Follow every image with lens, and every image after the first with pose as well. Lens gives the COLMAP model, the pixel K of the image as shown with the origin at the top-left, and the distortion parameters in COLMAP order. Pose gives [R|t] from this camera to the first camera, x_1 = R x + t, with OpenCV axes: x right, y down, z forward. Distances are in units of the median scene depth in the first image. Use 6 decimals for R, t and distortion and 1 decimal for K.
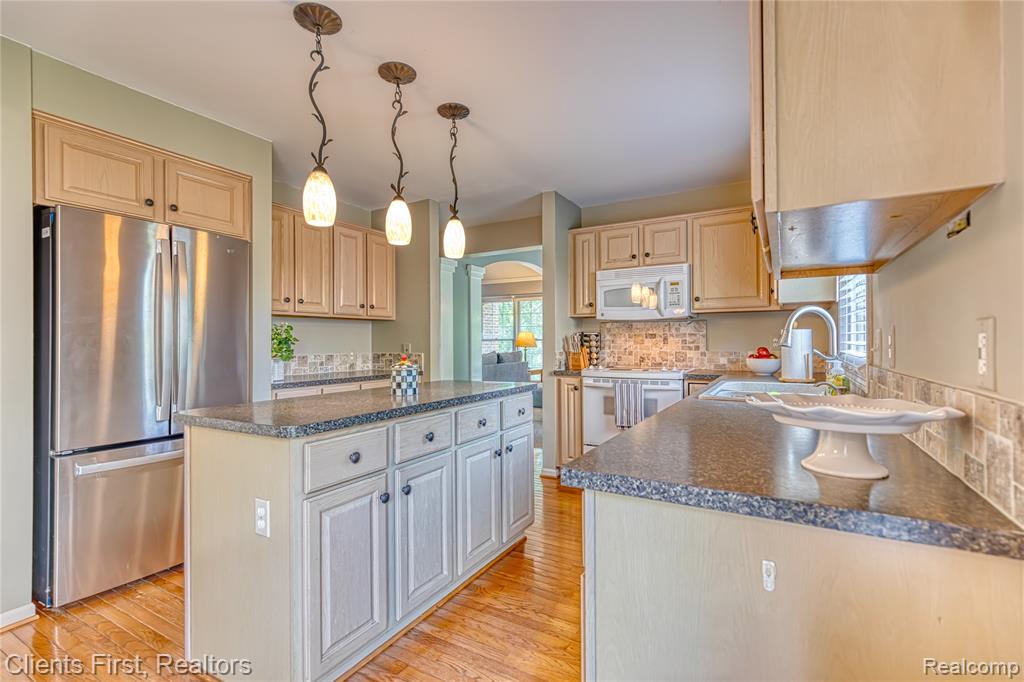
lens RADIAL K [[467.2, 0, 512.5], [0, 467.2, 339.8], [0, 0, 1]] dist [0.005663, -0.001628]
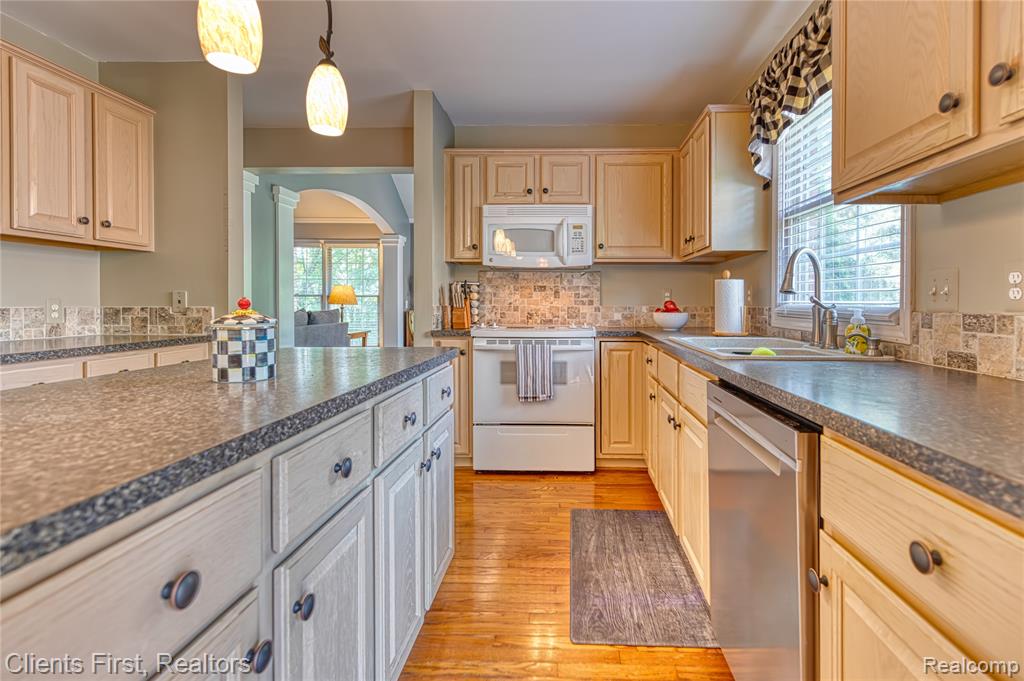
lens RADIAL K [[467.2, 0, 543.2], [0, 467.2, 309.4], [0, 0, 1]] dist [0.005663, -0.001628]
pose [[0.873920, 0.004770, 0.486046, -0.123113], [-0.011616, 0.999871, 0.011075, 0.022223], [-0.485930, -0.015324, 0.873863, 0.264772]]
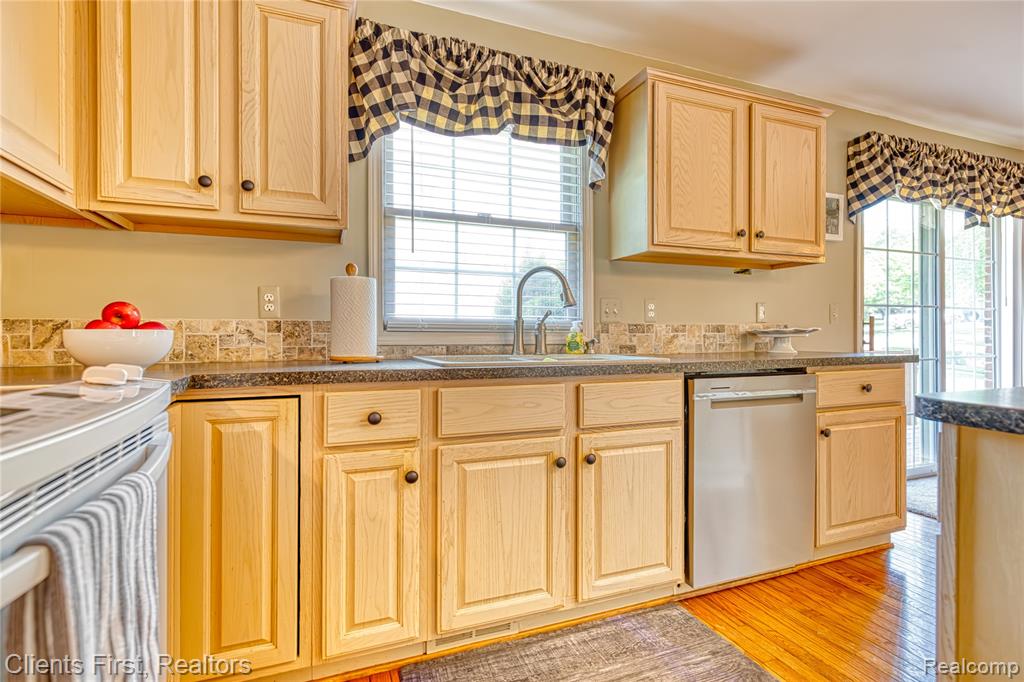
lens RADIAL K [[467.2, 0, 503.9], [0, 467.2, 334.2], [0, 0, 1]] dist [0.005663, -0.001628]
pose [[-0.780961, 0.009628, 0.624506, 0.020179], [0.005053, 0.999946, -0.009097, 0.040628], [-0.624560, -0.003949, -0.780967, 0.888344]]
